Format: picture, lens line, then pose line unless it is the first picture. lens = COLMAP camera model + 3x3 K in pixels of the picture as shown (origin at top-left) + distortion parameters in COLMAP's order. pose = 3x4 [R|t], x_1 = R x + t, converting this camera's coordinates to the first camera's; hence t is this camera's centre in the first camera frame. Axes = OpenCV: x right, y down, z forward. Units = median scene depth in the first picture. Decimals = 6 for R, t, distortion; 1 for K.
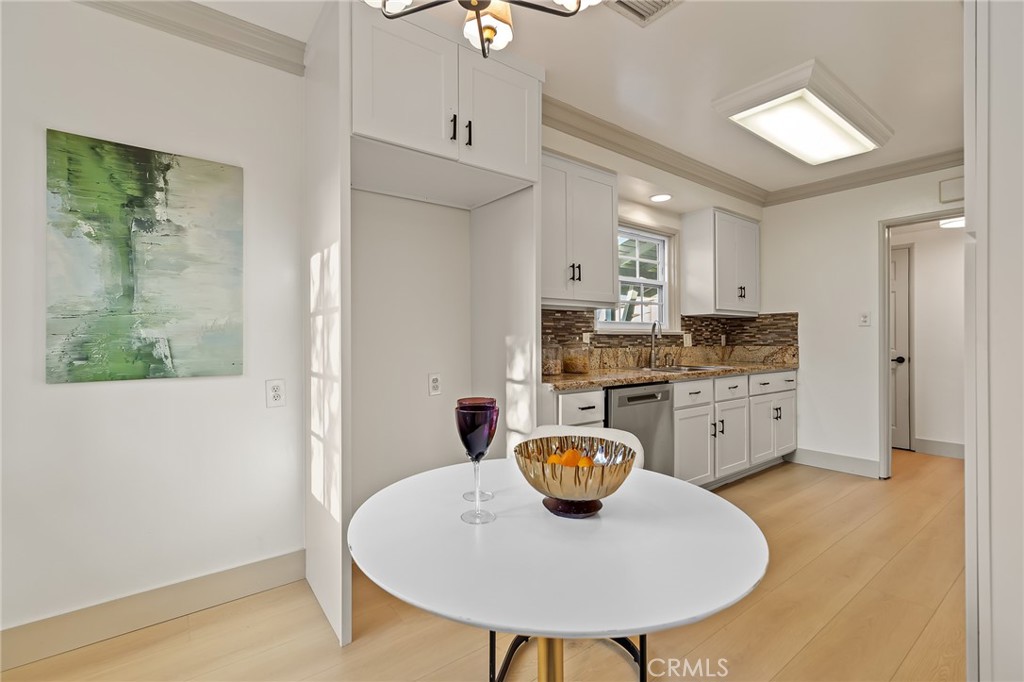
lens RADIAL K [[458.9, 0, 514.0], [0, 458.9, 340.1], [0, 0, 1]] dist [0.002340, -0.001042]
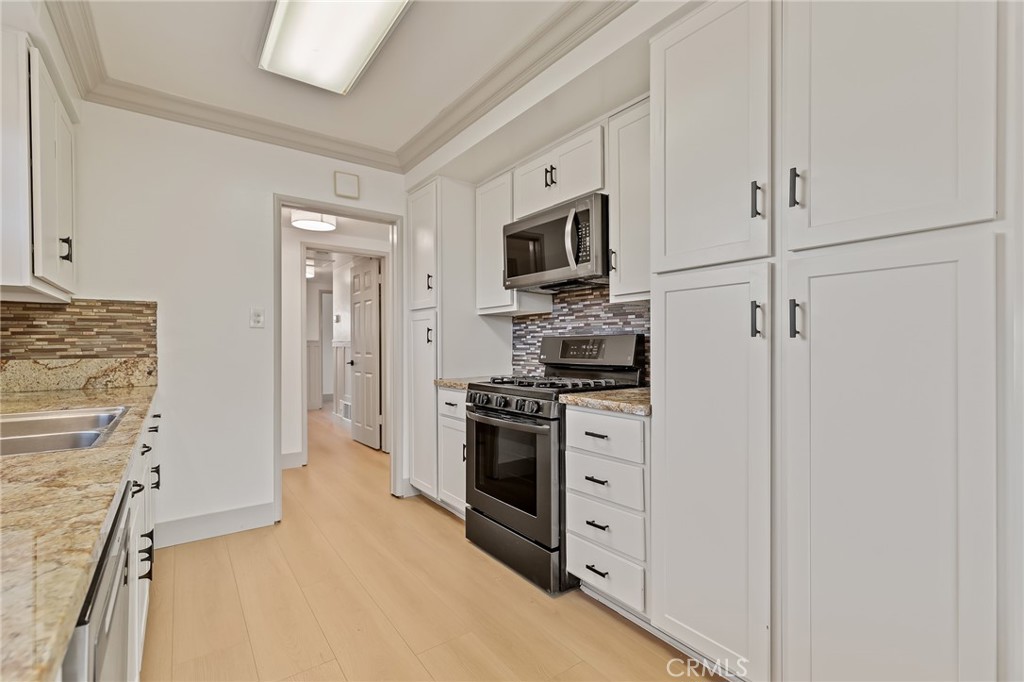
lens RADIAL K [[458.9, 0, 512.0], [0, 458.9, 345.9], [0, 0, 1]] dist [0.002340, -0.001042]
pose [[0.023876, -0.000740, 0.999715, 0.019978], [0.008764, 0.999961, 0.000531, 0.002277], [-0.999677, 0.008749, 0.023881, 0.500196]]
